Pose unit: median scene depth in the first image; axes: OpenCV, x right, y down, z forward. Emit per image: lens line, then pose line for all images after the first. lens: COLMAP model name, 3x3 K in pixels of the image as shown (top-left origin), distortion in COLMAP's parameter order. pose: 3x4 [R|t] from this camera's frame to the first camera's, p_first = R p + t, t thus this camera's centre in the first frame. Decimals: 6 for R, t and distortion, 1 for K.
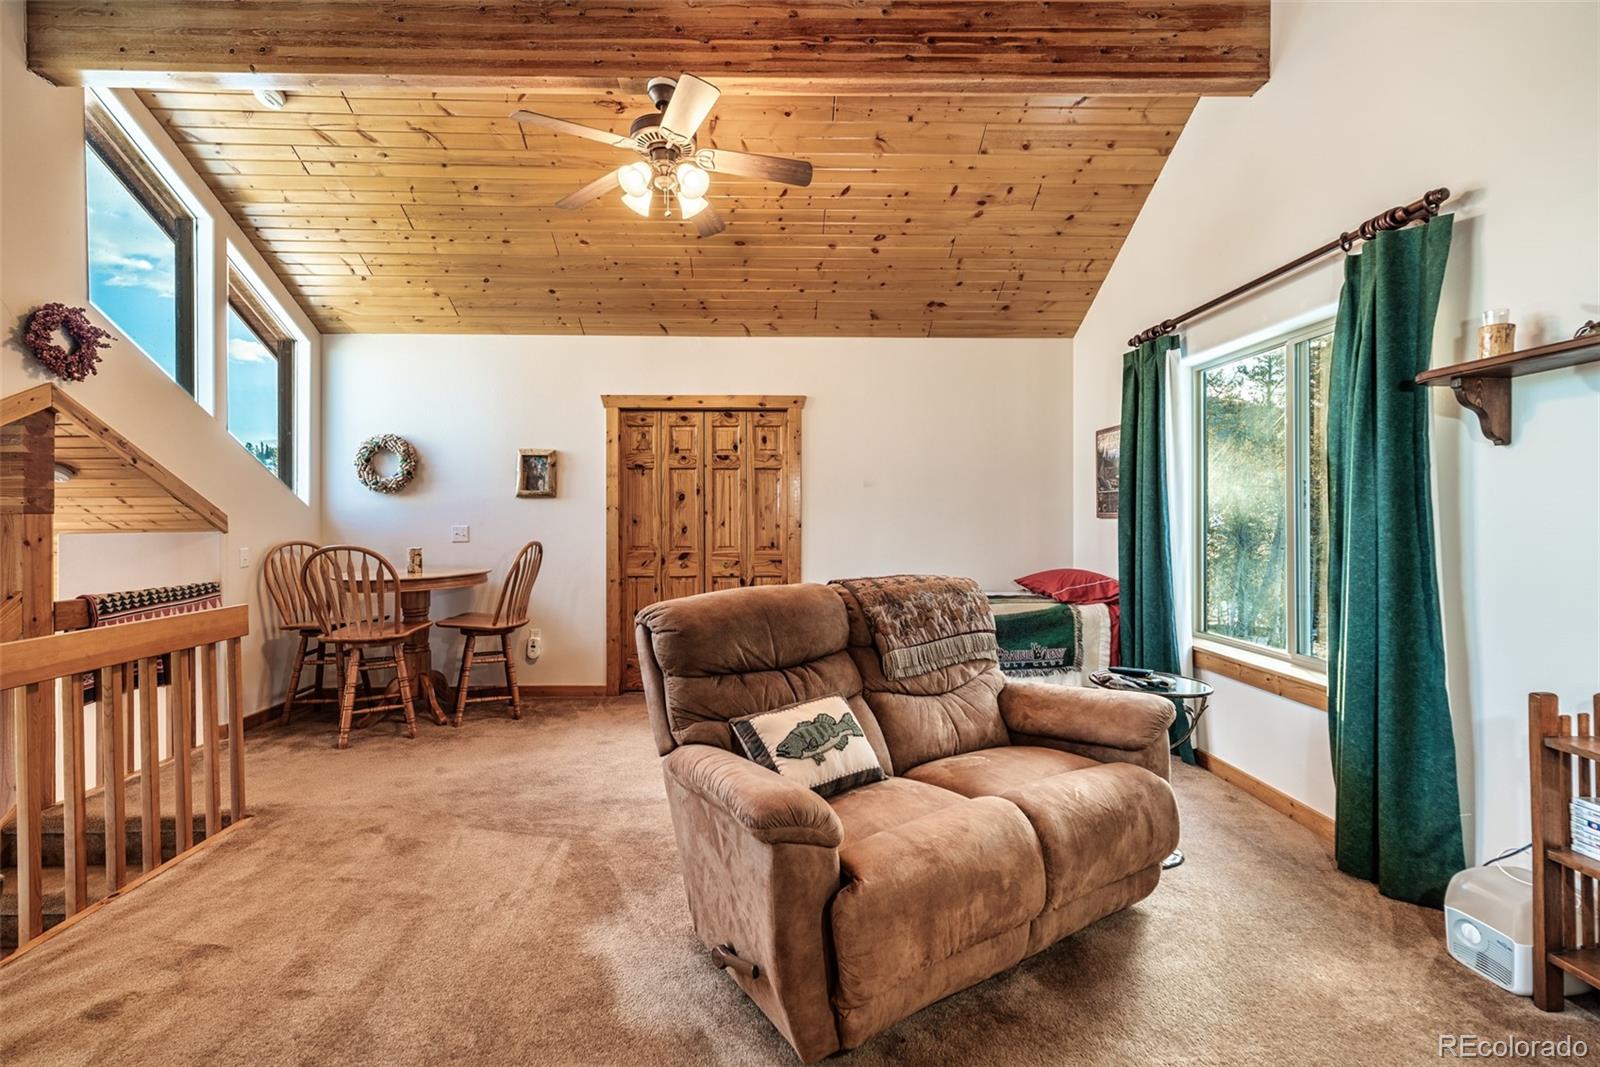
lens RADIAL K [[691.6, 0, 796.1], [0, 691.6, 532.8], [0, 0, 1]] dist [0.007238, 0.001143]
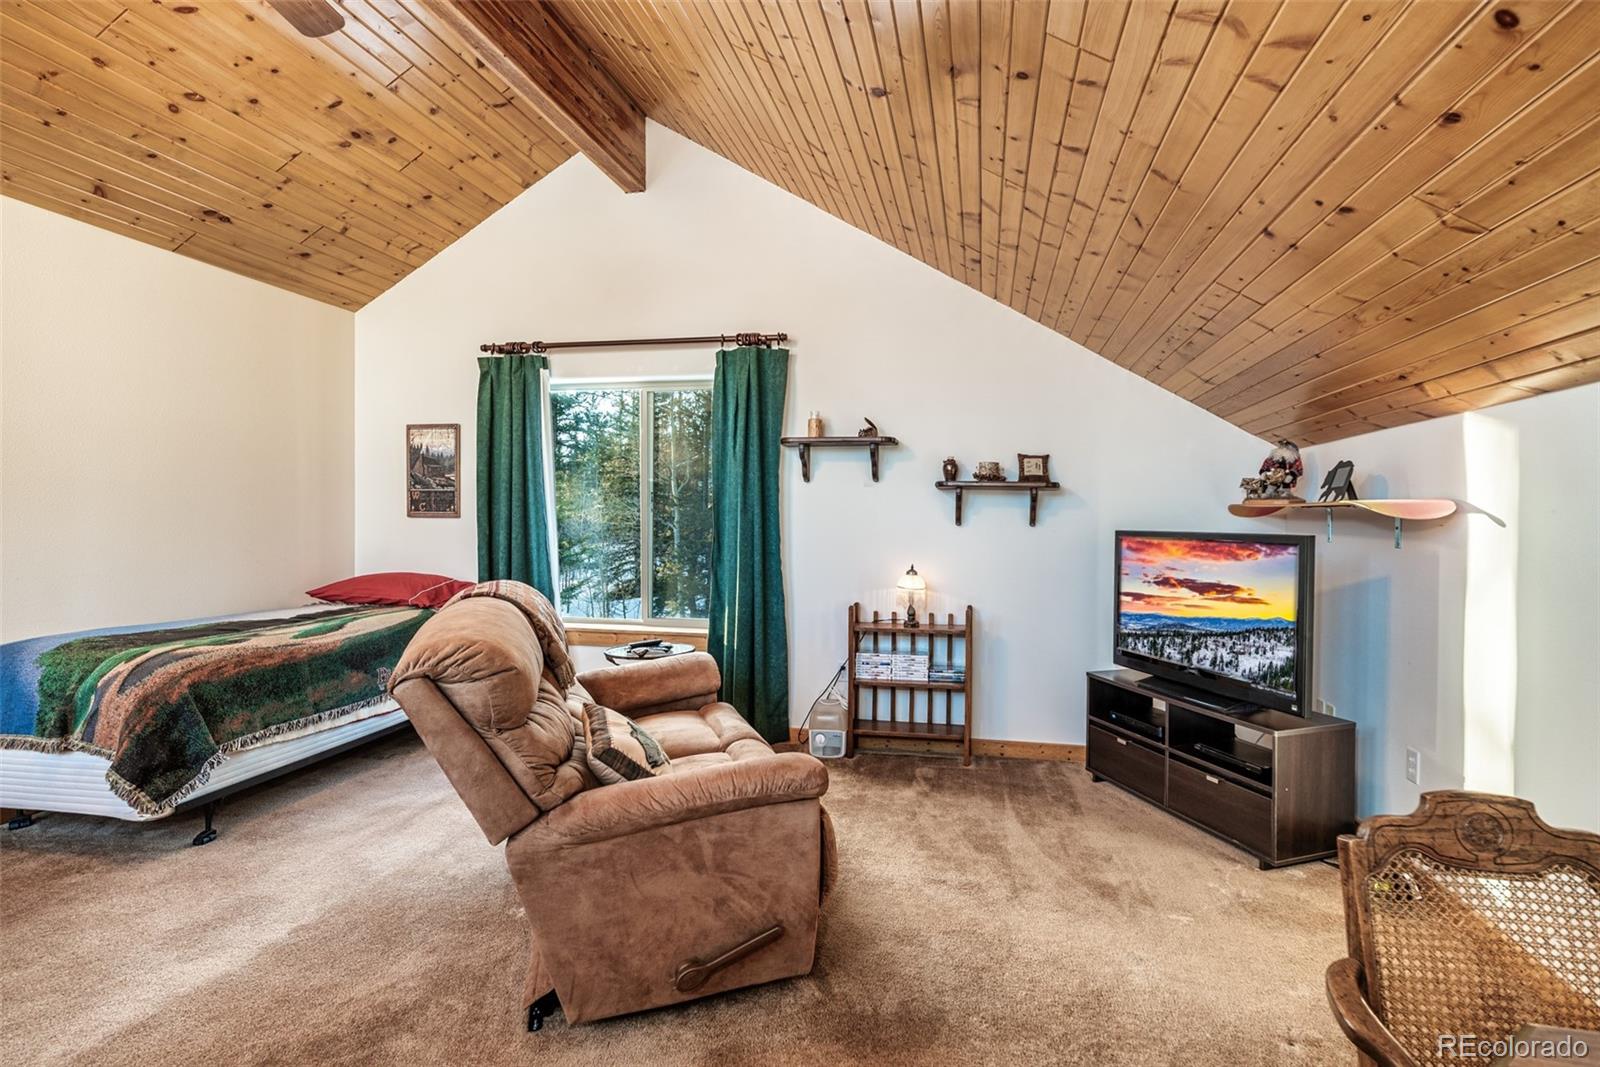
lens RADIAL K [[735.5, 0, 804.3], [0, 735.5, 544.4], [0, 0, 1]] dist [0.003540, 0.000175]
pose [[0.237319, -0.029213, 0.970993, -0.489958], [0.012062, 0.999559, 0.027124, -0.005803], [-0.971357, 0.005275, 0.237566, 0.284264]]
